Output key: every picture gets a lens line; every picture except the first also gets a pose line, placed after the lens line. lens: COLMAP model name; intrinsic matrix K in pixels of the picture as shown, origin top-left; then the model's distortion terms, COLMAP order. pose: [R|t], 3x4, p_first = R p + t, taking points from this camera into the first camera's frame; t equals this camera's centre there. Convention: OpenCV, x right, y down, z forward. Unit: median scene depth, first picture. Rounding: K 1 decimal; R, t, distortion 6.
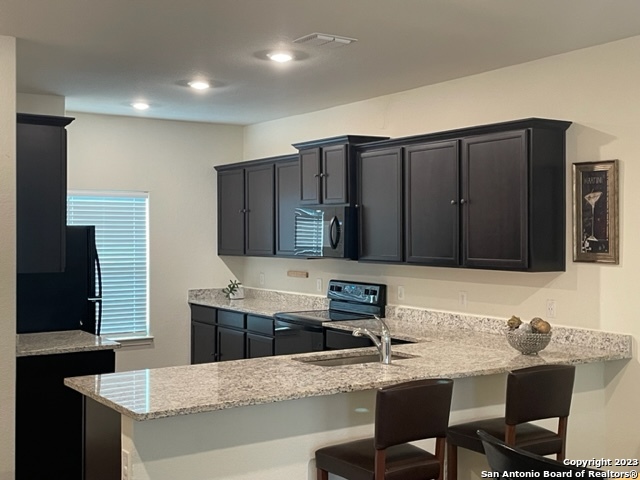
lens RADIAL K [[814.6, 0, 321.9], [0, 814.6, 228.2], [0, 0, 1]] dist [0.079271, 0.000000]
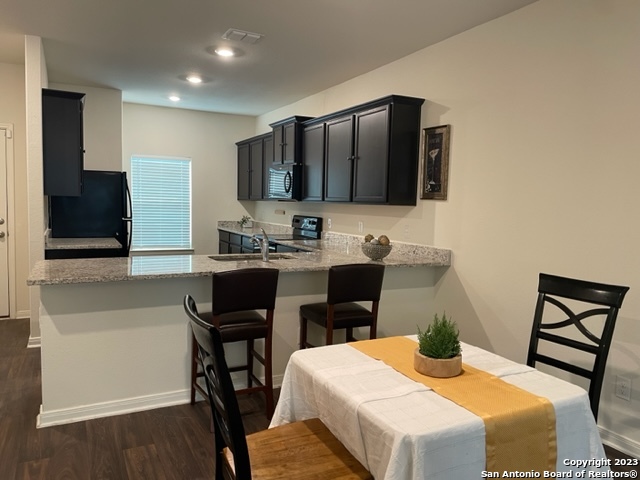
lens RADIAL K [[482.1, 0, 318.5], [0, 482.1, 238.4], [0, 0, 1]] dist [0.082624, -0.105721]
pose [[0.993452, 0.033980, -0.109079, 0.219369], [-0.025040, 0.996293, 0.082305, 0.043201], [0.111471, -0.079035, 0.990620, 0.135465]]
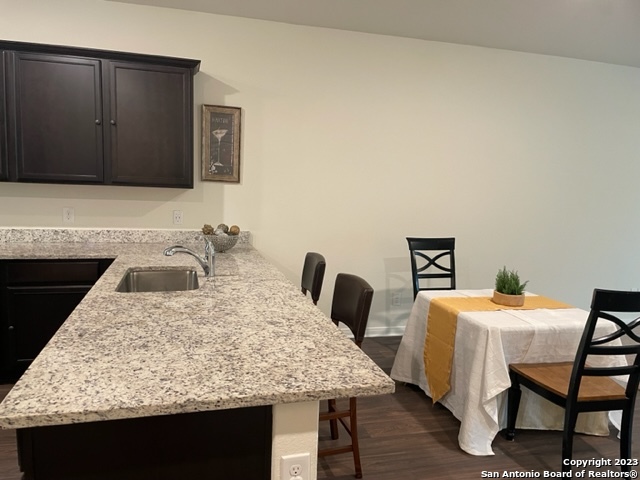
lens RADIAL K [[482.1, 0, 314.5], [0, 482.1, 243.2], [0, 0, 1]] dist [0.082624, -0.105721]
pose [[0.314695, -0.107737, 0.943059, -0.379239], [-0.043094, 0.990891, 0.127582, 0.032141], [-0.948214, -0.080790, 0.307186, 0.566319]]
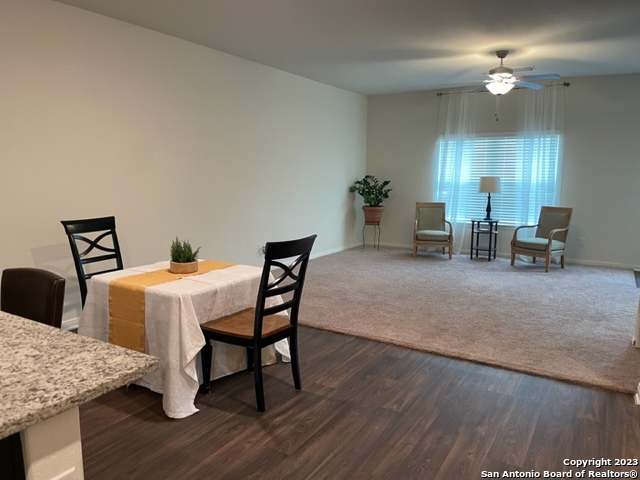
lens RADIAL K [[482.1, 0, 313.3], [0, 482.1, 240.6], [0, 0, 1]] dist [0.082624, -0.105721]
pose [[-0.415760, -0.134682, 0.899447, -0.381341], [-0.008688, 0.989517, 0.144153, 0.039549], [-0.909433, 0.052119, -0.412571, 0.626543]]
